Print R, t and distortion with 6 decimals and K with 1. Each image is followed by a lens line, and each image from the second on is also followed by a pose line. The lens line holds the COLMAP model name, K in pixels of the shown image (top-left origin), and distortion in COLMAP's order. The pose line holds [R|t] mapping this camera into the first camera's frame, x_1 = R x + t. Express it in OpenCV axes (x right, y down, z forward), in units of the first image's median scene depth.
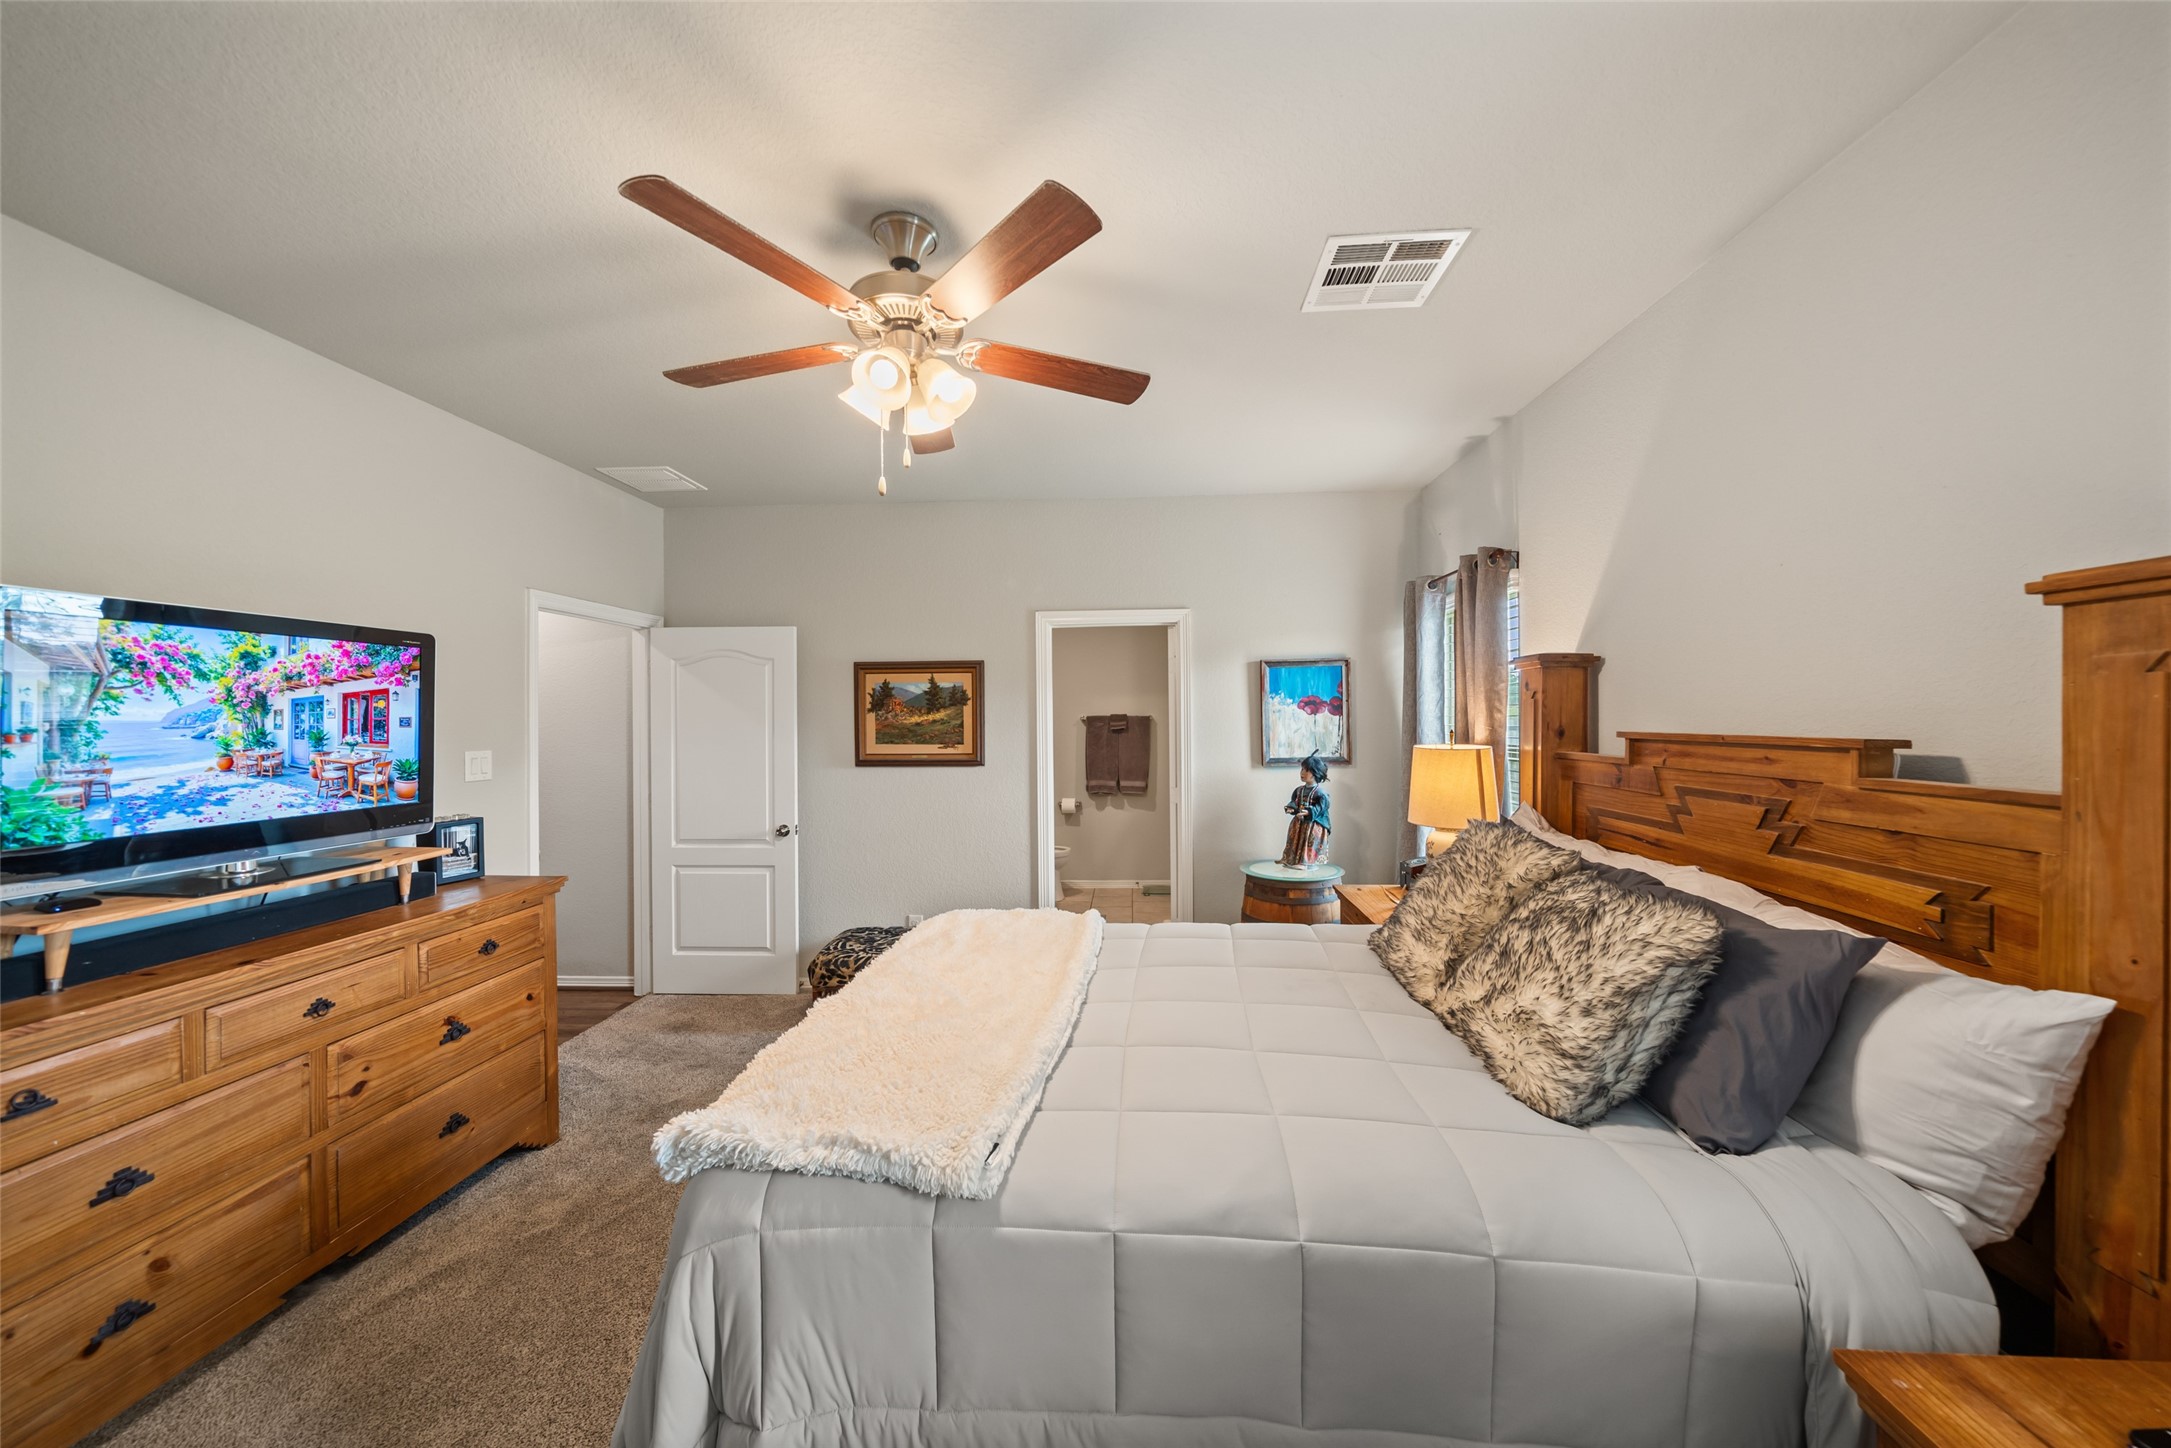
lens RADIAL K [[752.5, 0, 1088.8], [0, 752.5, 719.8], [0, 0, 1]] dist [-0.005062, 0.000318]
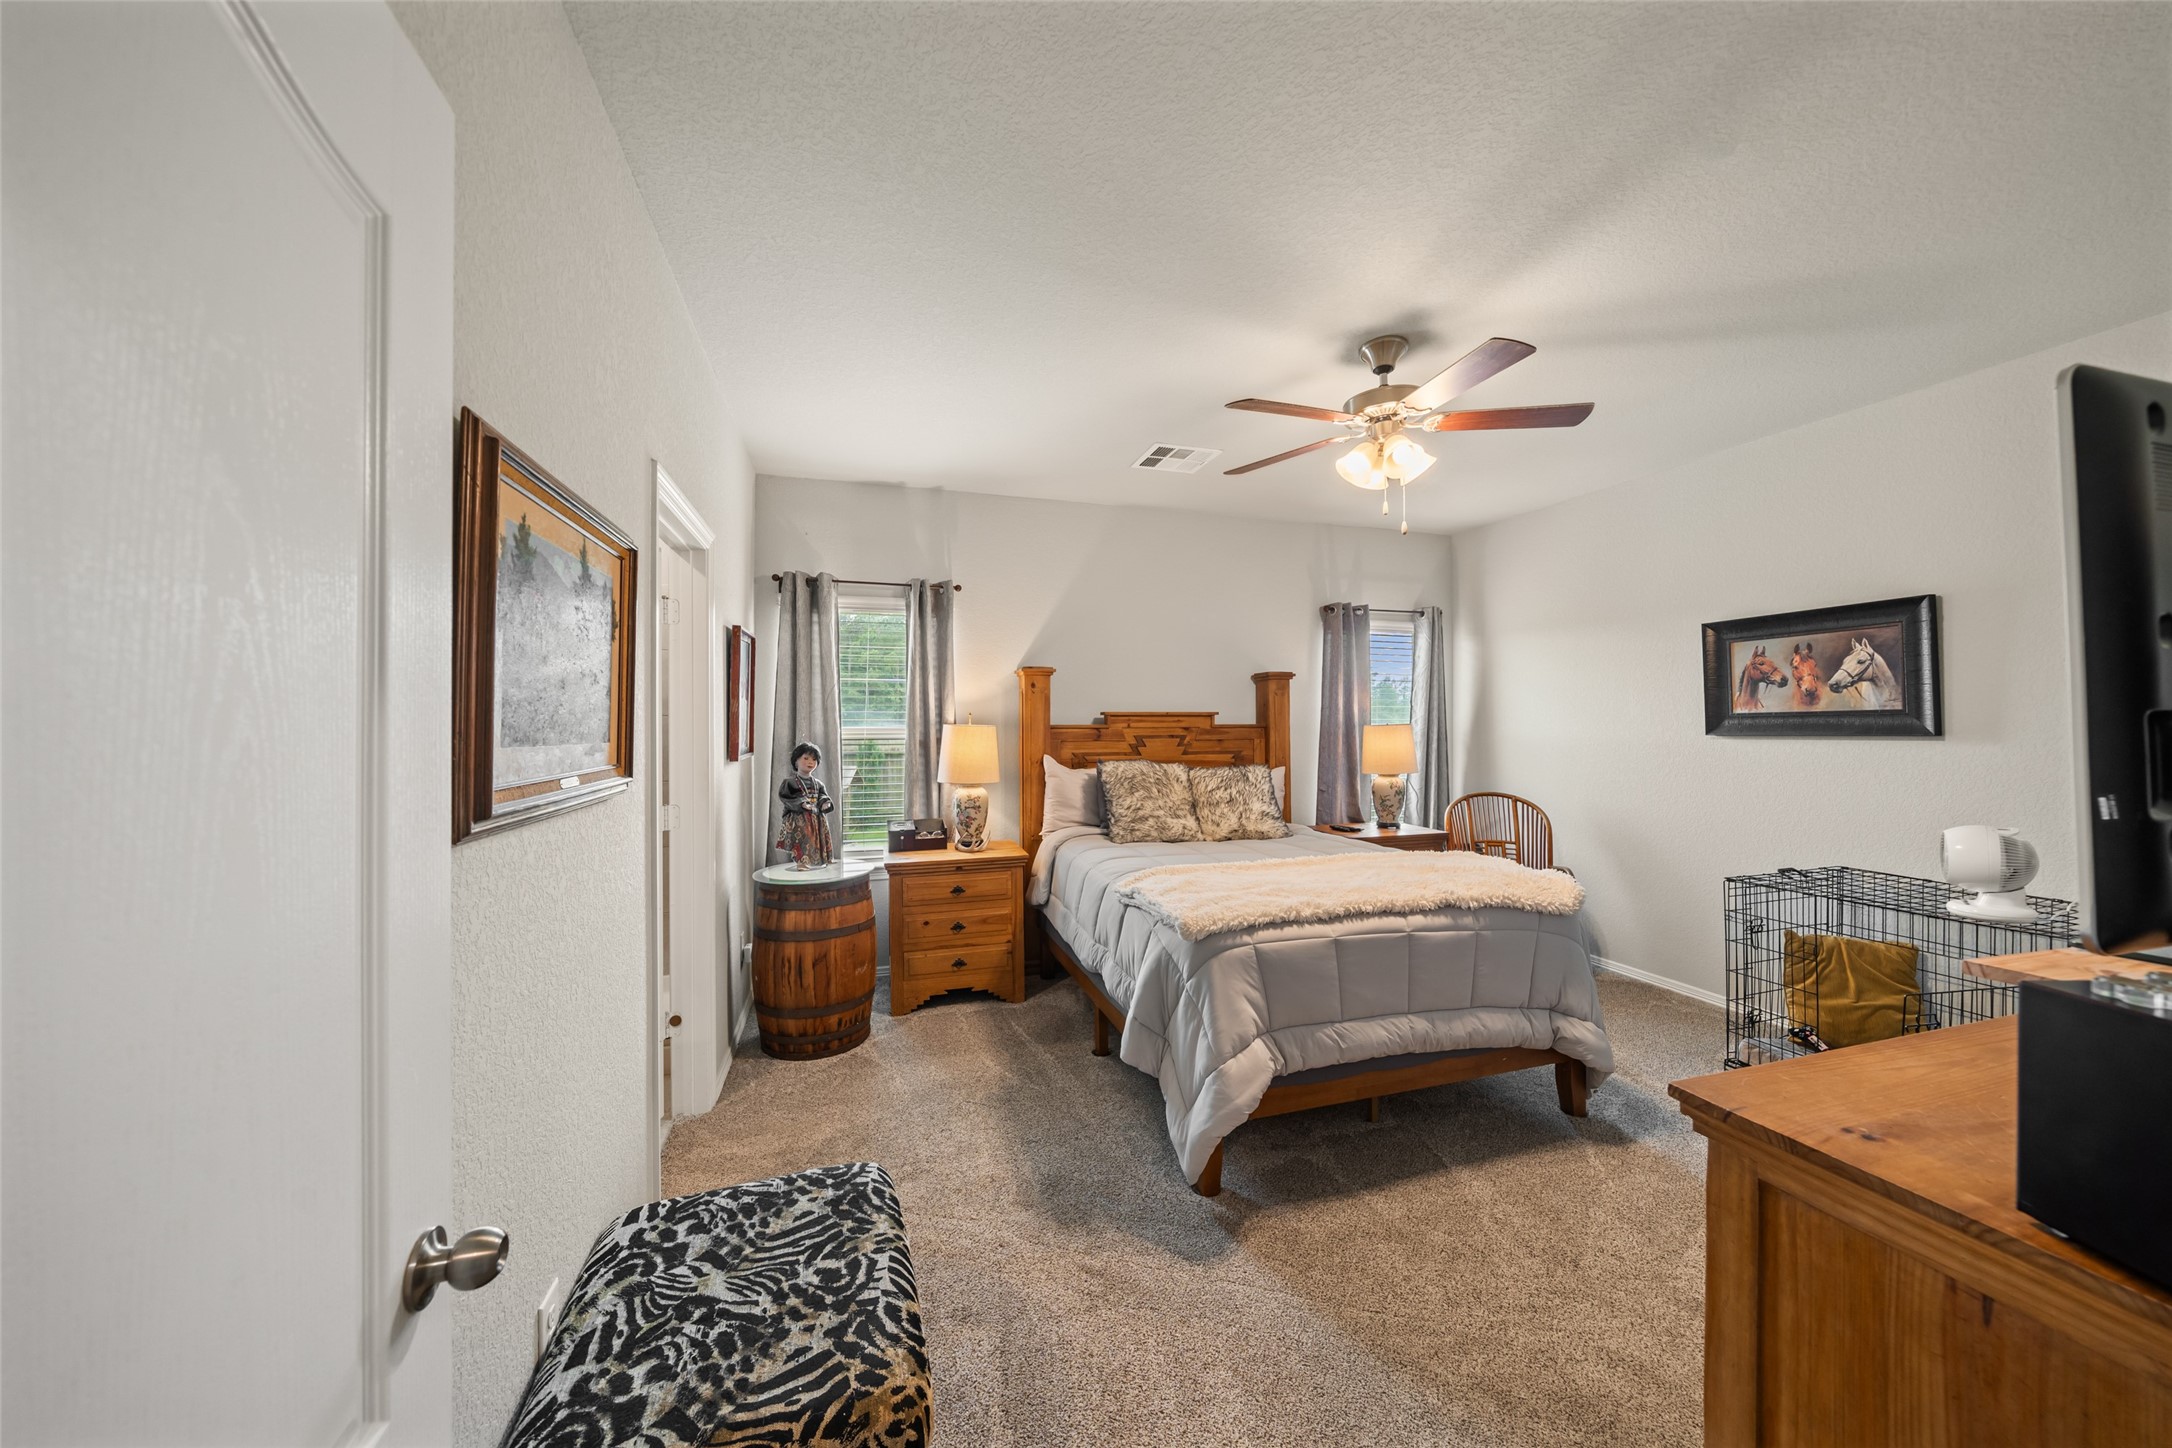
lens RADIAL K [[752.9, 0, 1089.3], [0, 752.9, 719.8], [0, 0, 1]] dist [-0.005062, 0.000318]
pose [[-0.358242, 0.009636, 0.933579, -0.646643], [0.008472, 0.999939, -0.007070, 0.027912], [-0.933590, 0.005377, -0.358301, 0.962956]]
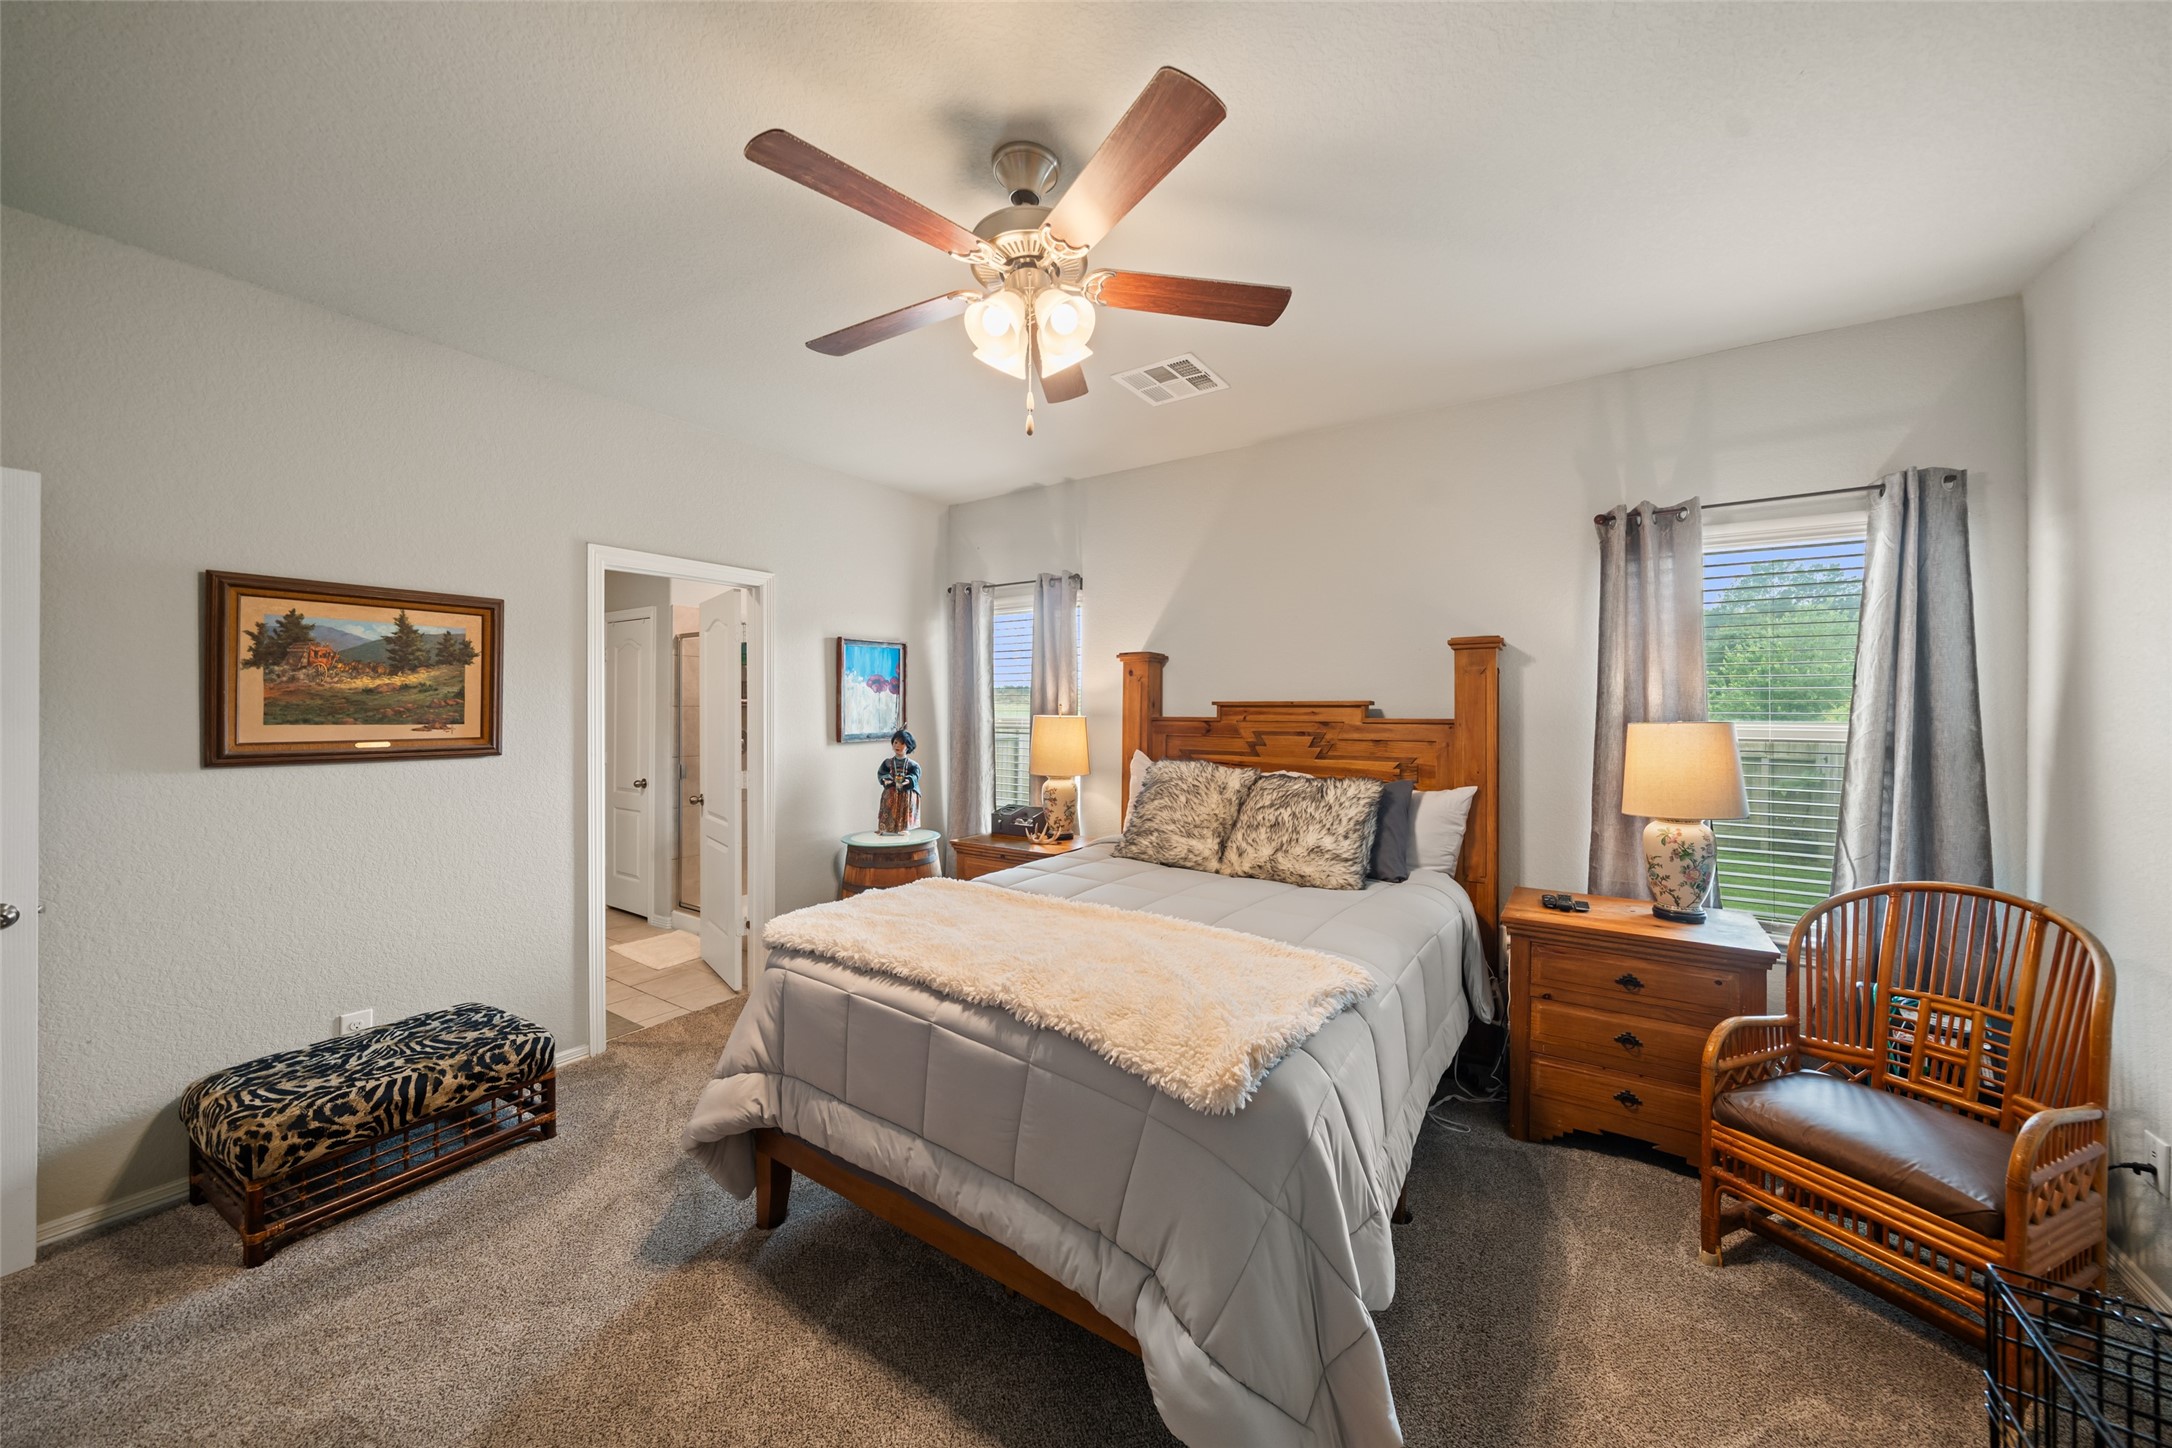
lens RADIAL K [[752.9, 0, 1089.3], [0, 752.9, 719.8], [0, 0, 1]] dist [-0.005062, 0.000318]
pose [[0.495410, -0.003359, 0.868653, -0.490020], [-0.001790, 0.999986, 0.004887, 0.026193], [-0.868657, -0.003976, 0.495397, 0.216677]]
